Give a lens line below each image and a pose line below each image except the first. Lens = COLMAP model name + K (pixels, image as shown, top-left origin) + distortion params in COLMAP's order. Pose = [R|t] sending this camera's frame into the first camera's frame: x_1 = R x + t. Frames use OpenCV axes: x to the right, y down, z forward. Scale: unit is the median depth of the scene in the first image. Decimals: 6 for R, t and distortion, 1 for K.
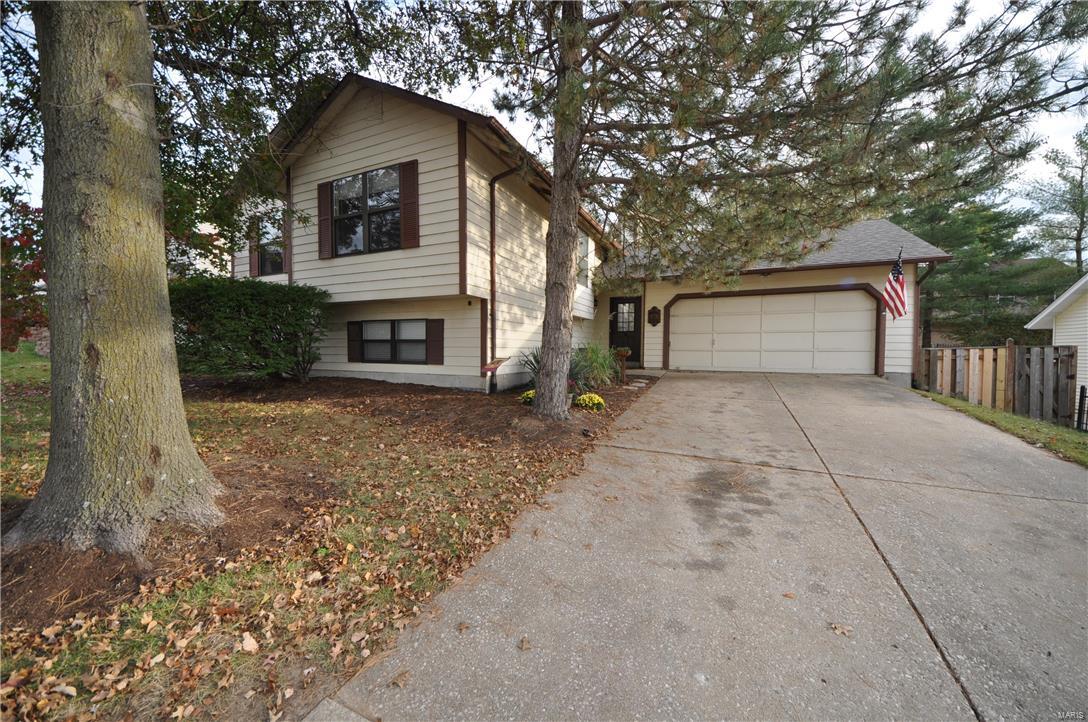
lens RADIAL K [[384.0, 0, 547.5], [0, 384.0, 362.4], [0, 0, 1]] dist [0.038615, -0.022659]
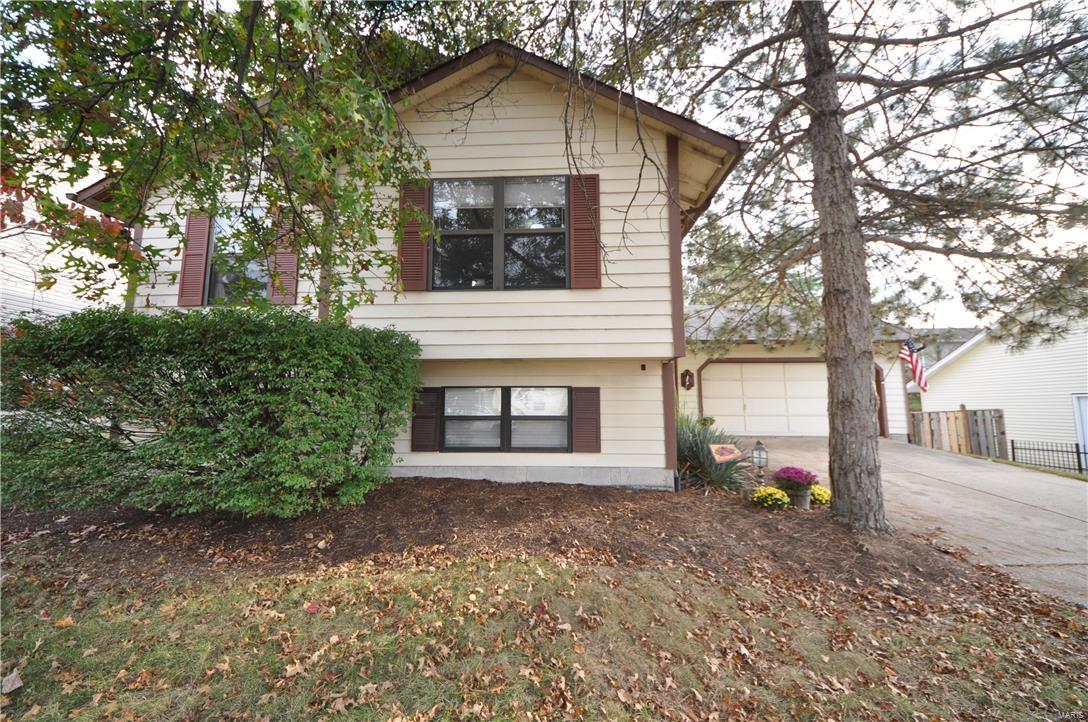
lens RADIAL K [[384.0, 0, 547.5], [0, 384.0, 362.4], [0, 0, 1]] dist [0.038615, -0.022659]
pose [[0.928319, 0.029176, 0.370638, -0.601280], [0.021263, 0.991118, -0.131277, -0.063715], [-0.371176, 0.129748, 0.919453, 0.352908]]
